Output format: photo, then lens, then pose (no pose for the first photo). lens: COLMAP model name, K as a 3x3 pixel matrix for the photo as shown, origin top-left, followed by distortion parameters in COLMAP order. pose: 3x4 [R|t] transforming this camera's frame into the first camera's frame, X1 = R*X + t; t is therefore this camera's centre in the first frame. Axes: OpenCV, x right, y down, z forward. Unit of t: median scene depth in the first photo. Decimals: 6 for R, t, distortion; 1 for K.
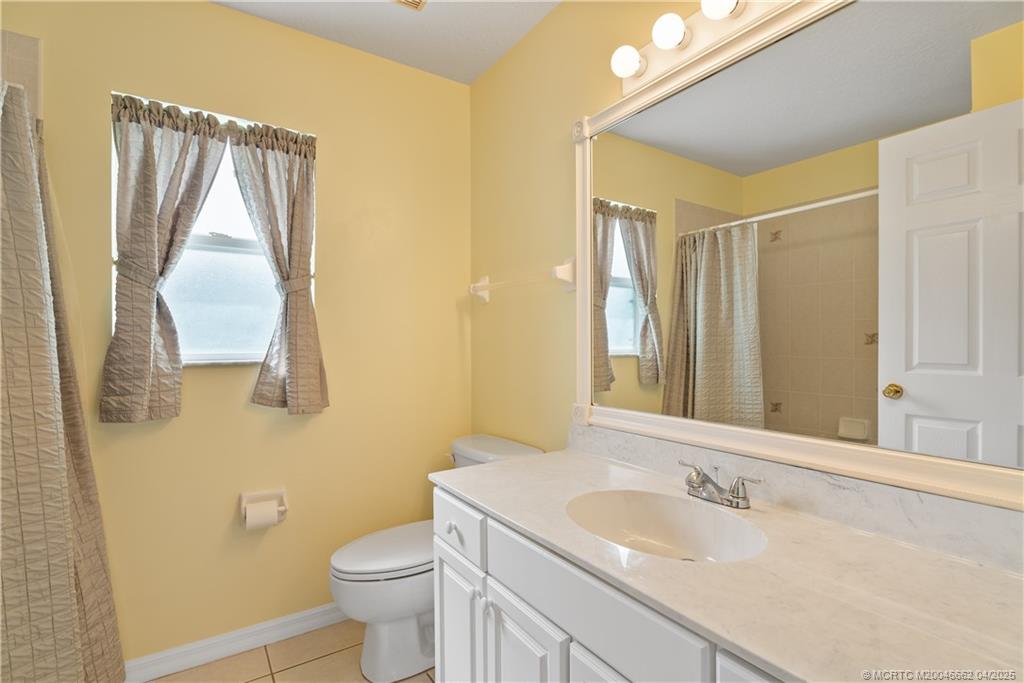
lens RADIAL K [[494.5, 0, 509.8], [0, 494.5, 342.8], [0, 0, 1]] dist [-0.000876, 0.000427]
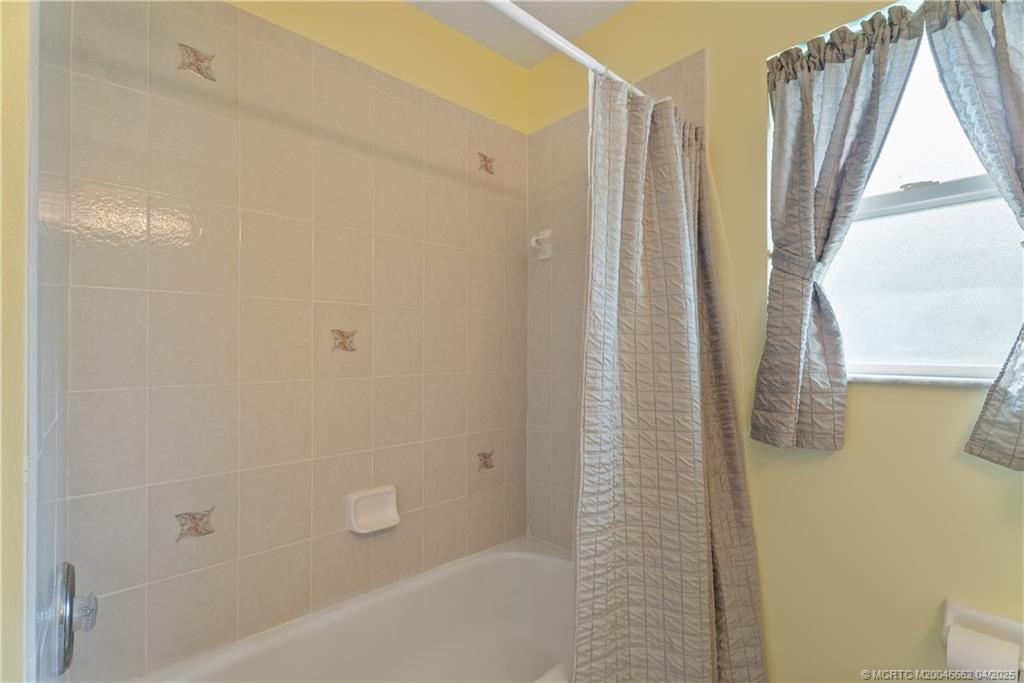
lens RADIAL K [[457.7, 0, 506.7], [0, 457.7, 345.7], [0, 0, 1]] dist [0.001558, -0.002076]
pose [[0.164732, 0.000797, -0.986338, -0.087270], [-0.000390, 1.000000, 0.000743, -0.005081], [0.986338, 0.000262, 0.164732, 0.410237]]
